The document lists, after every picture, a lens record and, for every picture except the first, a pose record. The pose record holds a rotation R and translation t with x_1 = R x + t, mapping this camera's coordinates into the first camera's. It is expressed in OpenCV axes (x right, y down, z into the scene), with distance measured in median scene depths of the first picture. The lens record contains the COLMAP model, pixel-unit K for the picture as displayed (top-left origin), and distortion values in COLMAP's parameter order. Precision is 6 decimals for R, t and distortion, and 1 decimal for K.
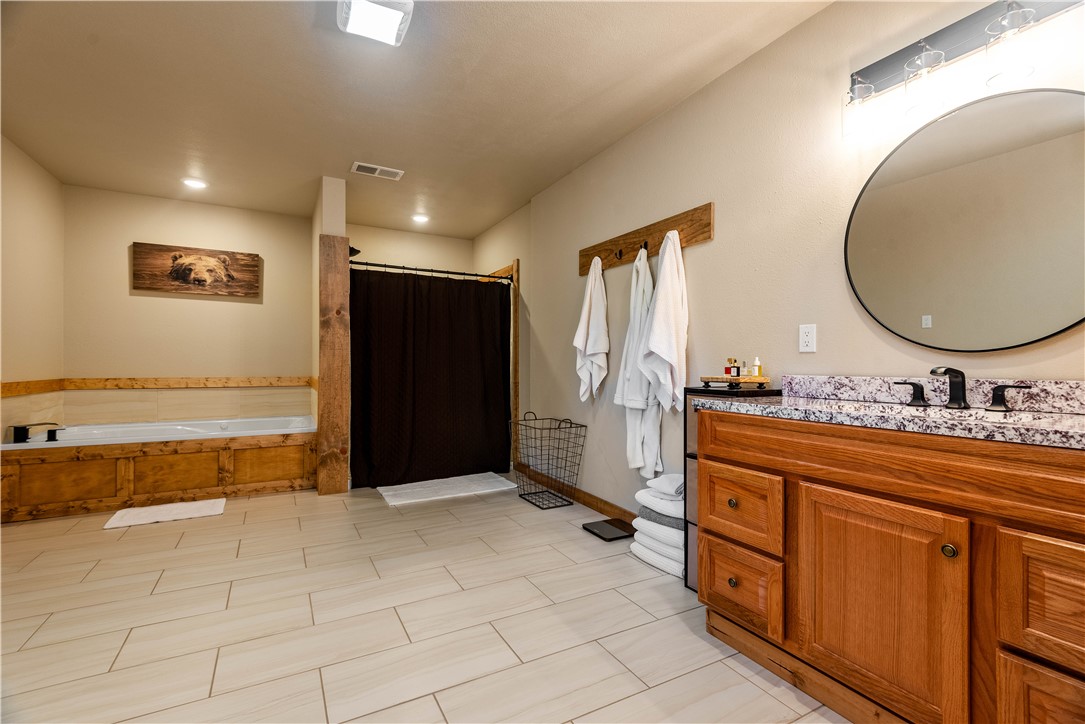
lens RADIAL K [[490.8, 0, 542.2], [0, 490.8, 366.5], [0, 0, 1]] dist [0.009592, -0.000818]
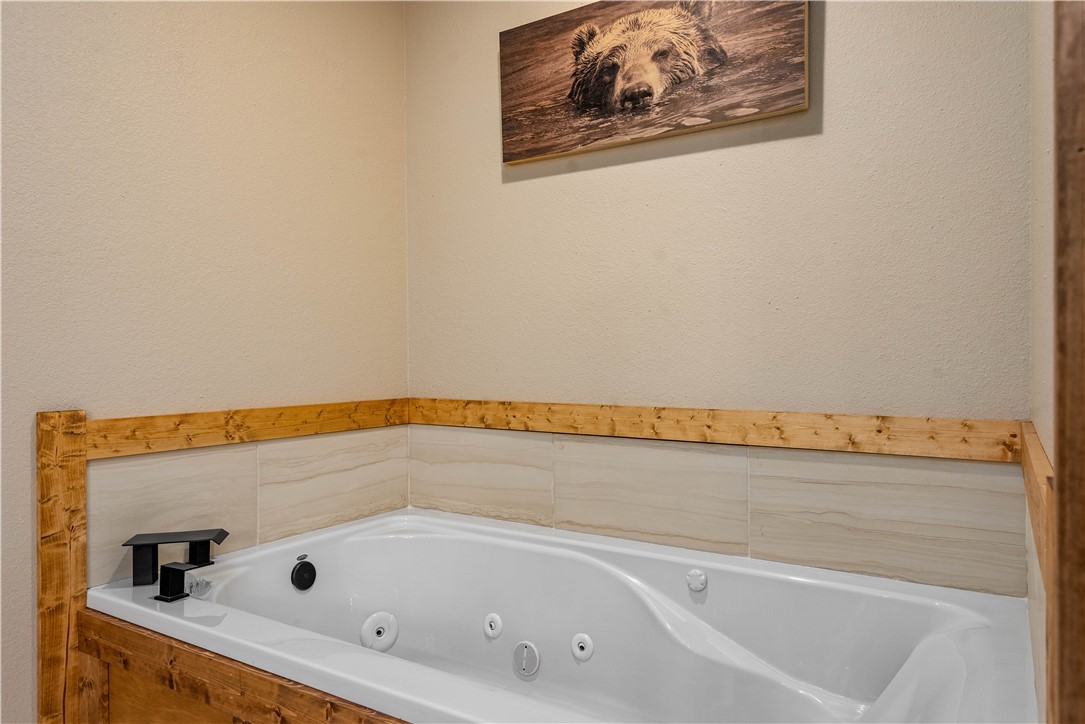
lens RADIAL K [[719.3, 0, 541.8], [0, 719.3, 364.3], [0, 0, 1]] dist [0.011965, 0.001035]
pose [[0.483553, 0.003453, -0.875308, -0.325577], [0.003062, 0.999979, 0.005637, -0.007702], [0.875310, -0.005406, 0.483532, 0.729676]]
